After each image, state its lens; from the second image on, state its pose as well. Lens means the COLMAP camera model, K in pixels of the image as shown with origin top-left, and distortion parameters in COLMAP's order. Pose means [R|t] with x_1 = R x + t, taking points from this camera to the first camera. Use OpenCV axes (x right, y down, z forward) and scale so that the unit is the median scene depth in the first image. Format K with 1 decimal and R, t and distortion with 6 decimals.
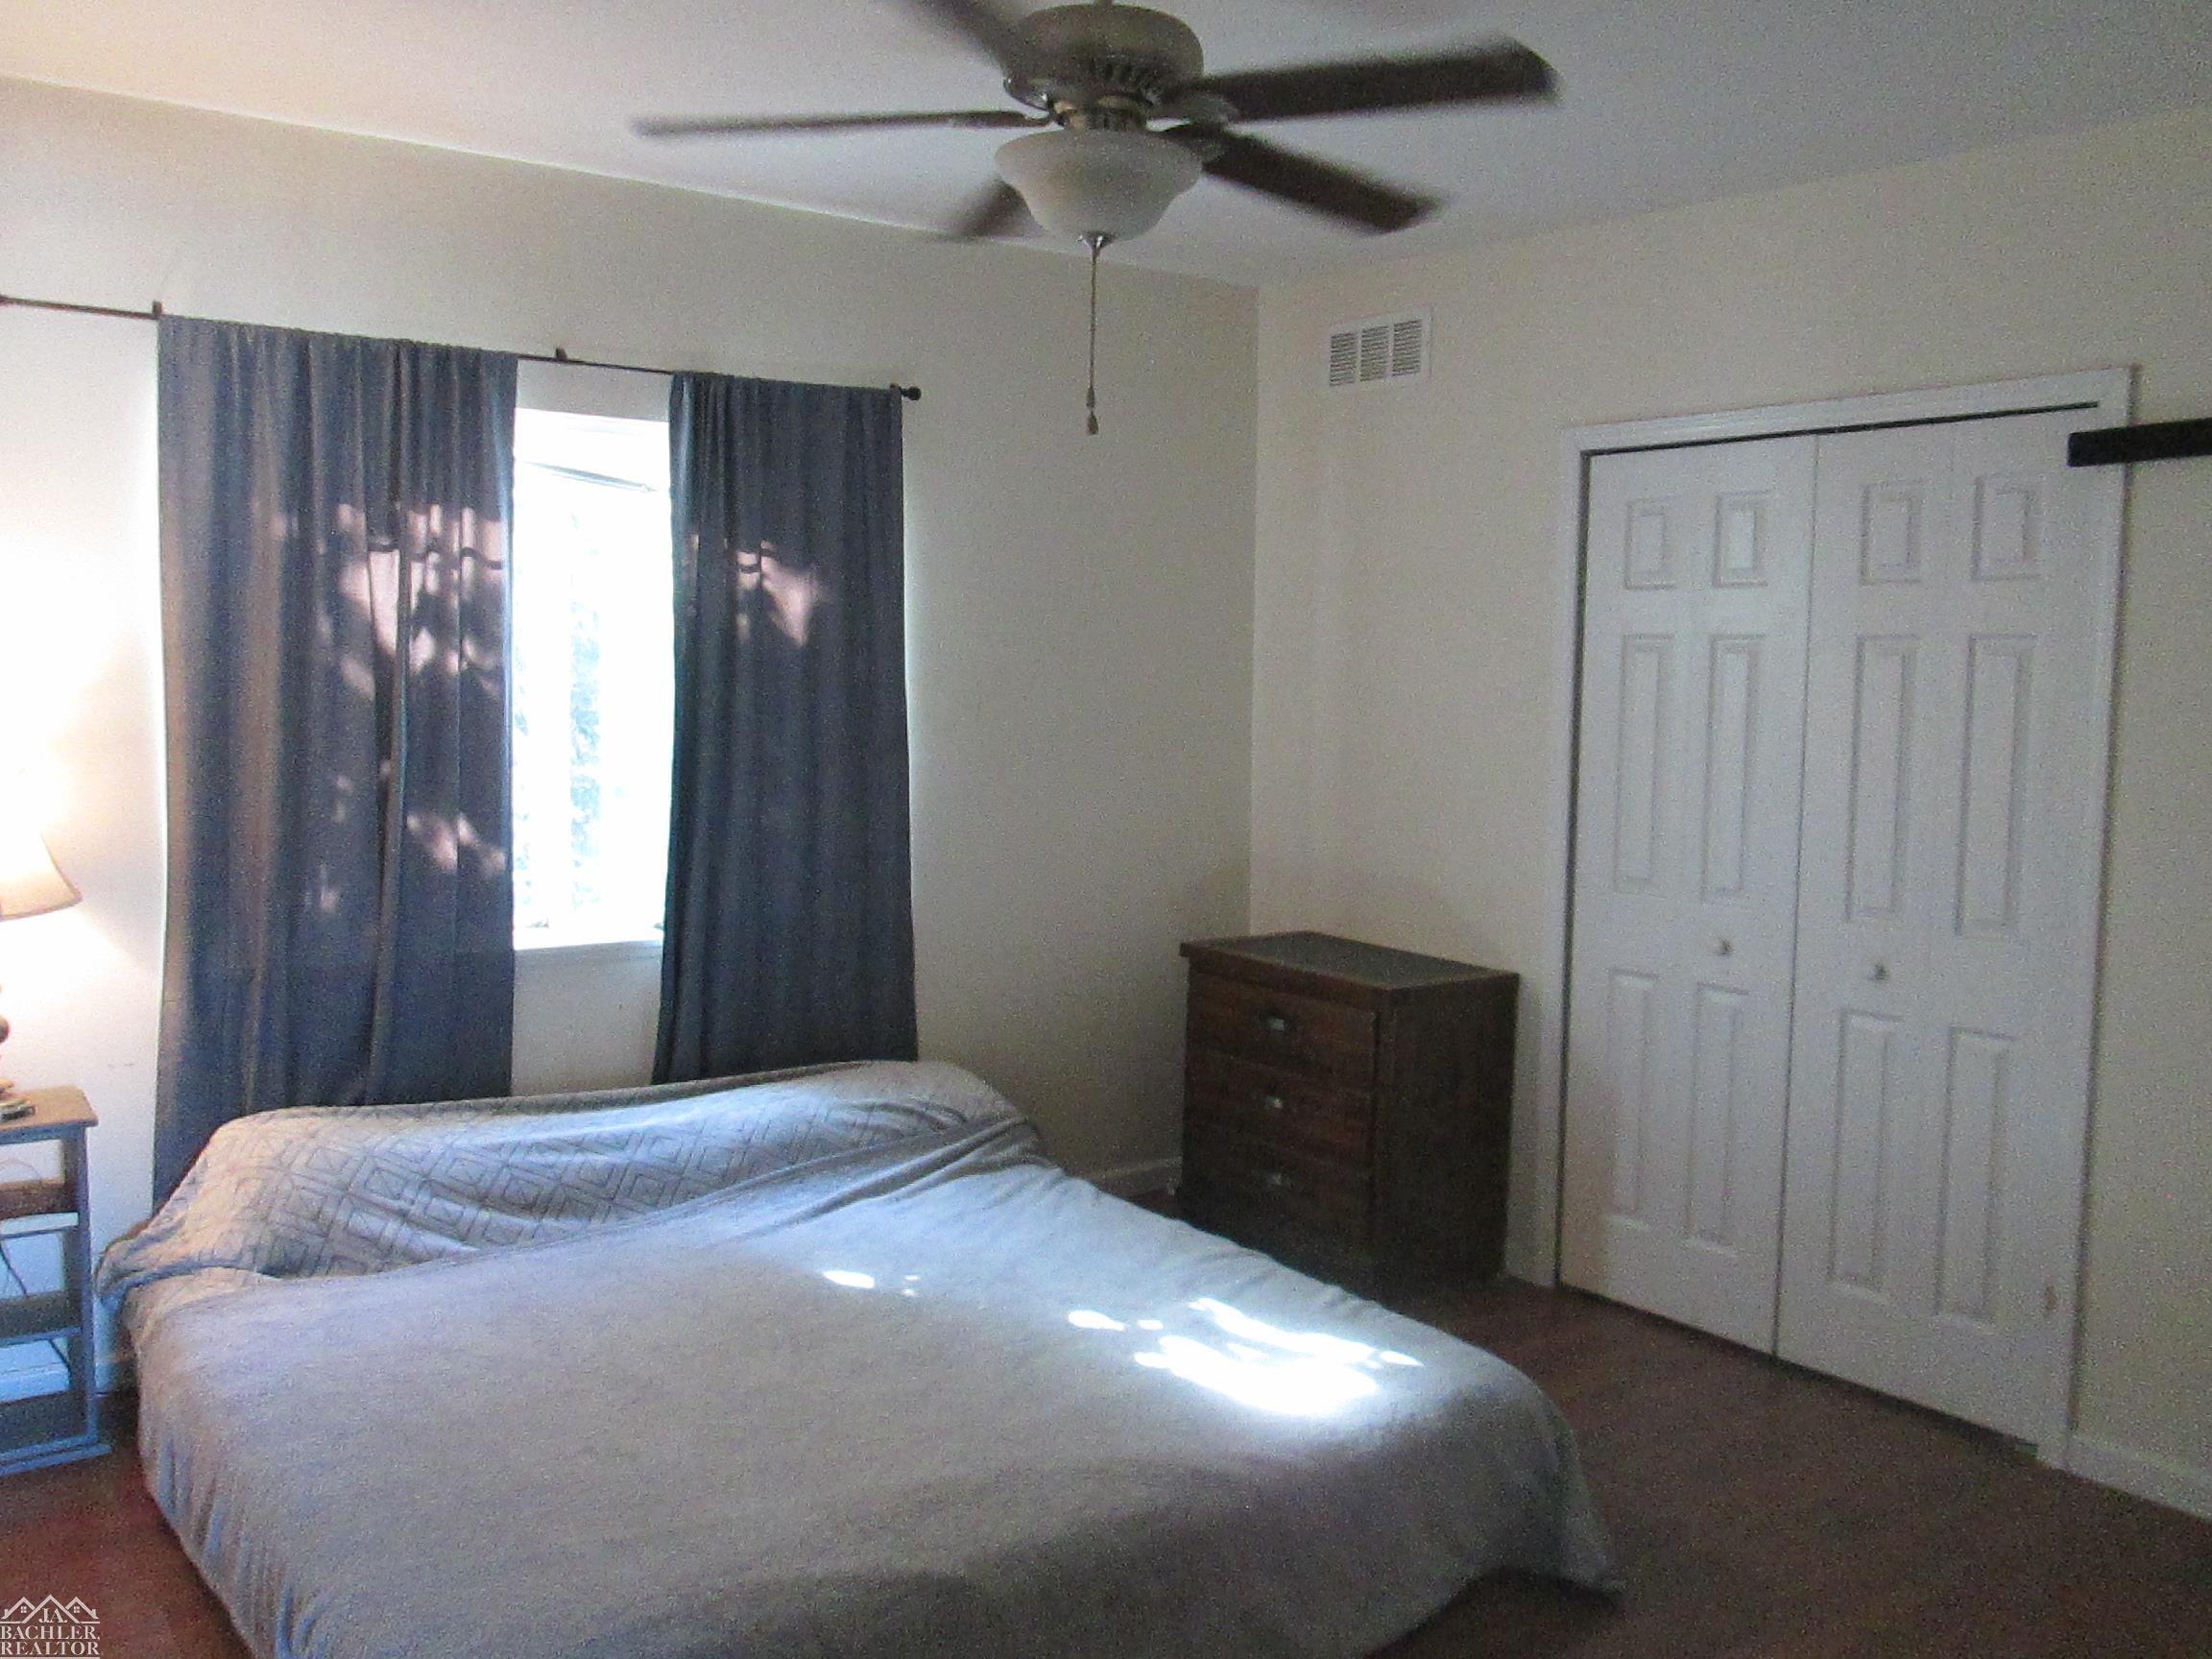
lens RADIAL K [[1782.6, 0, 1102.6], [0, 1782.6, 785.5], [0, 0, 1]] dist [-0.003313, -0.000282]
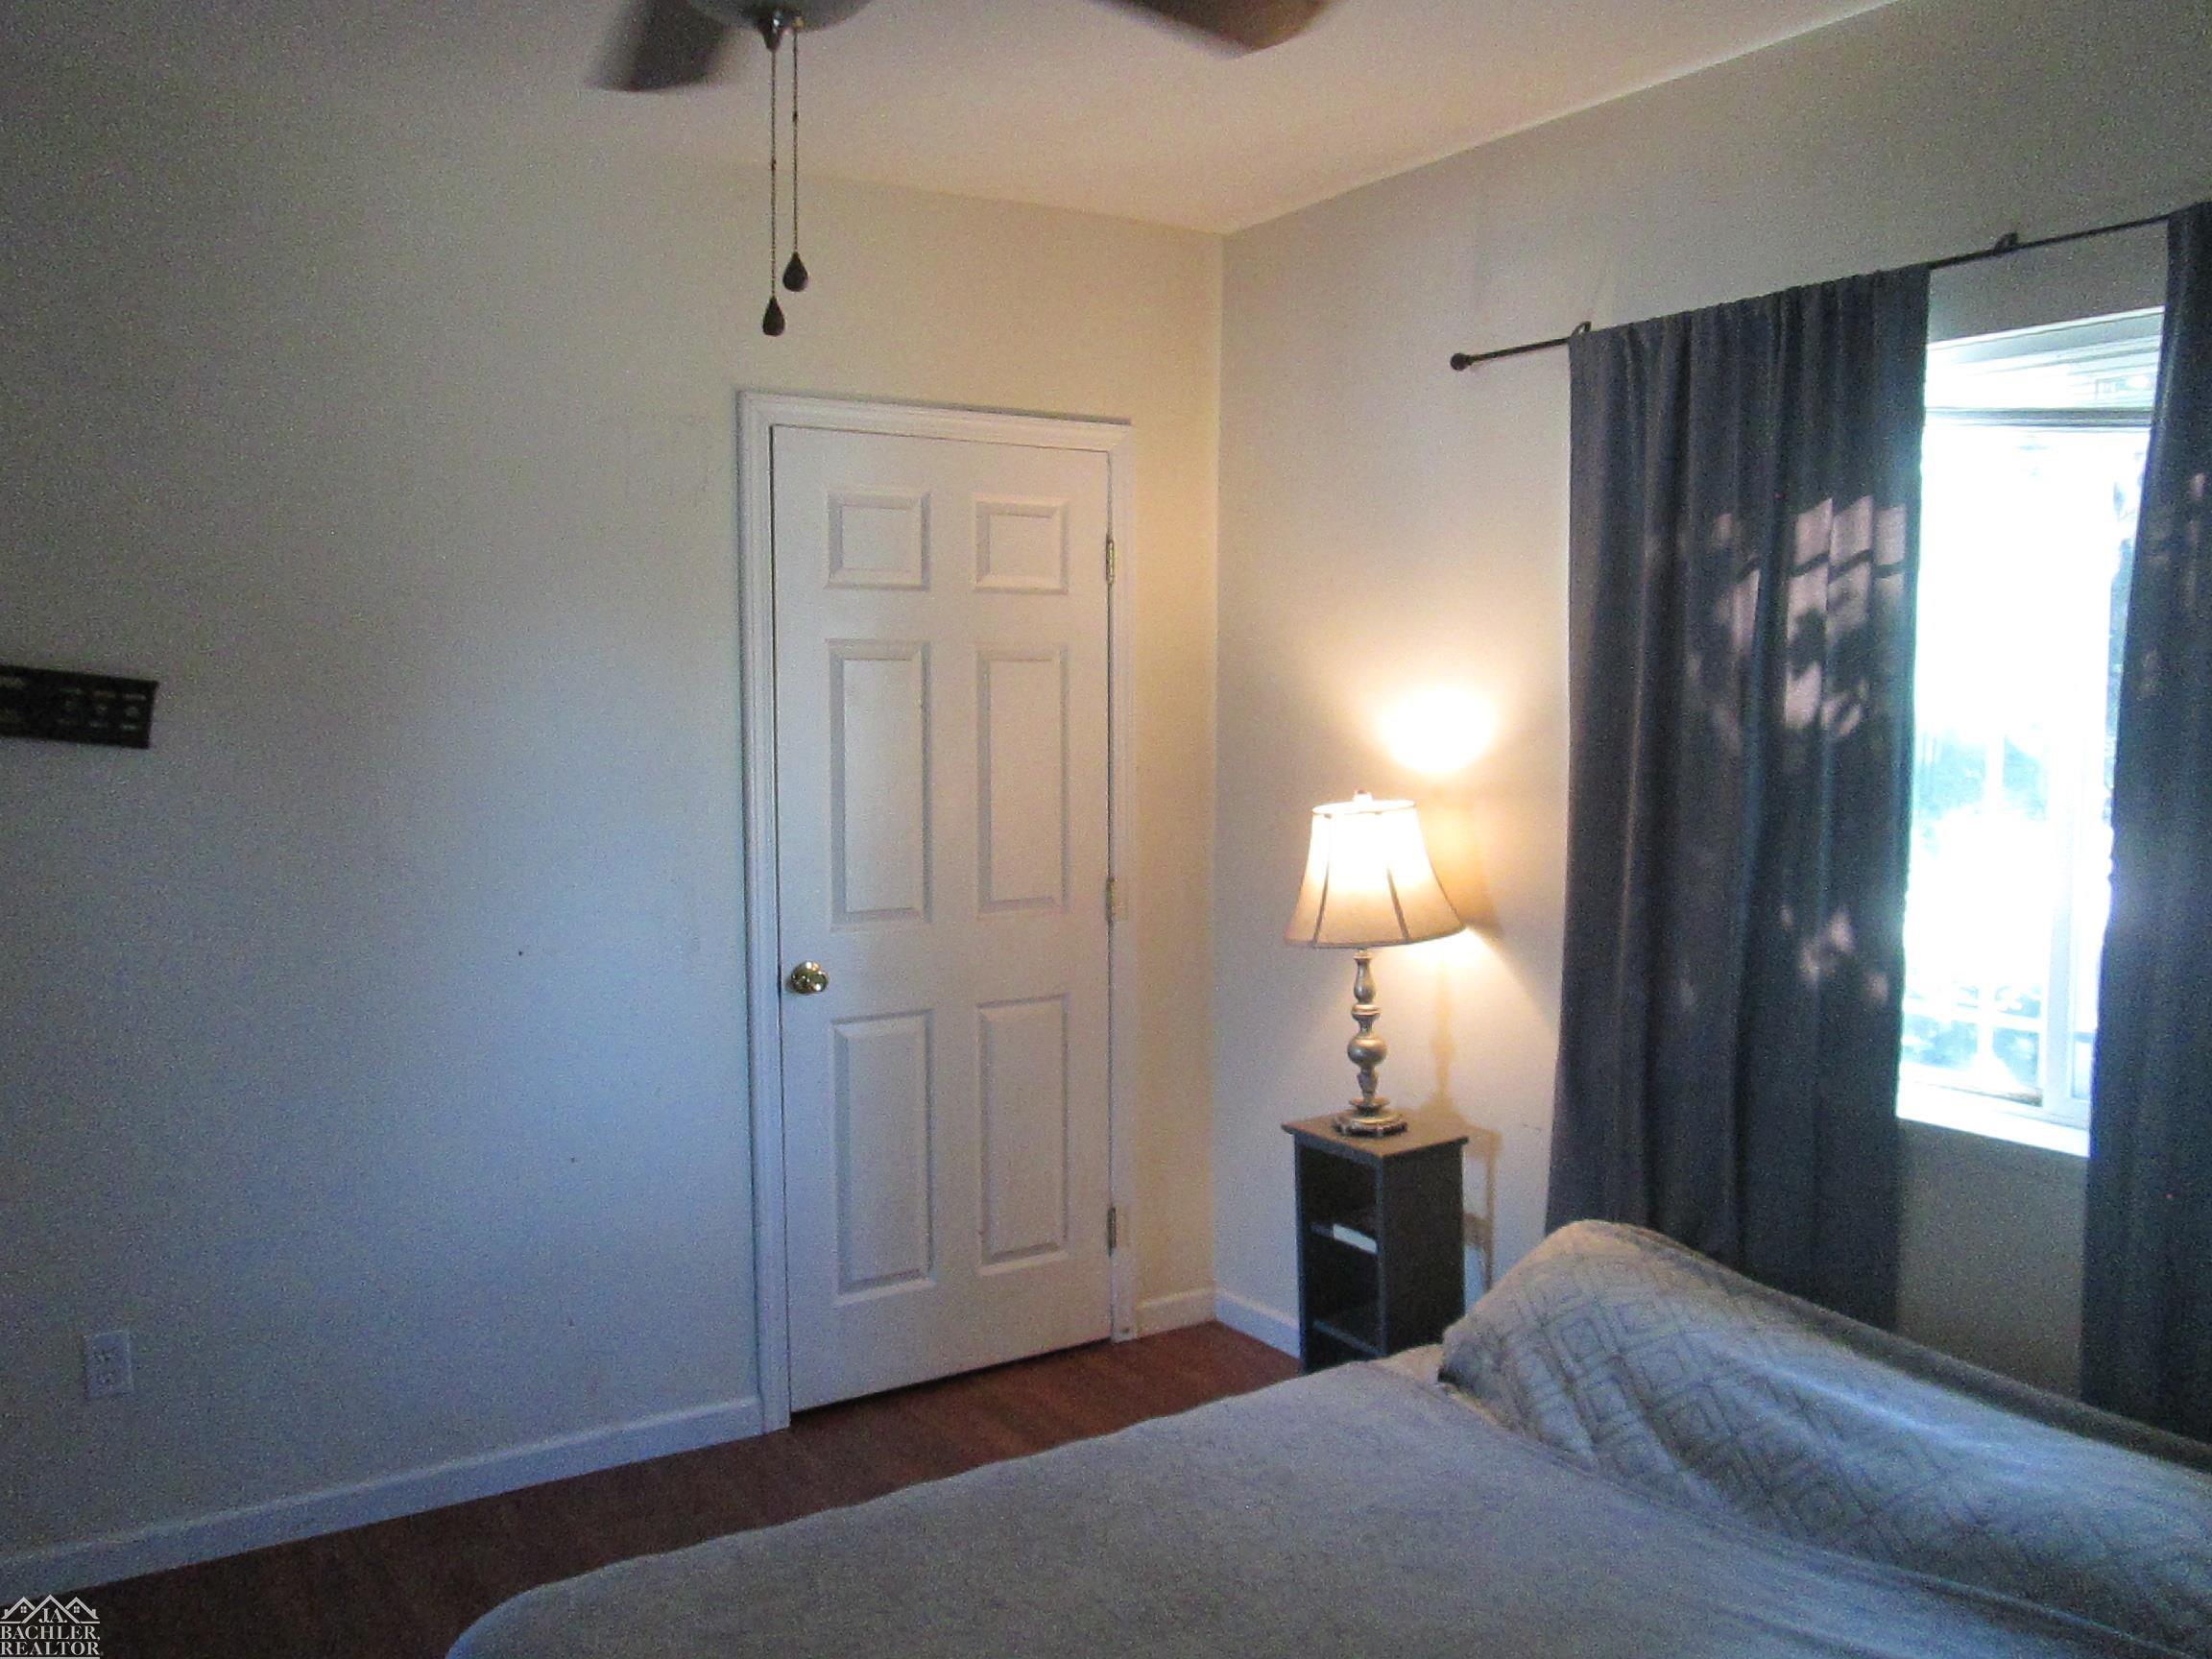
lens RADIAL K [[1881.9, 0, 1106.0], [0, 1881.9, 829.5], [0, 0, 1]] dist [-0.011280, -0.003607]
pose [[-0.046471, 0.055292, -0.997388, 0.438100], [-0.075966, 0.995380, 0.058720, -0.043604], [0.996027, 0.078496, -0.042056, 0.757625]]
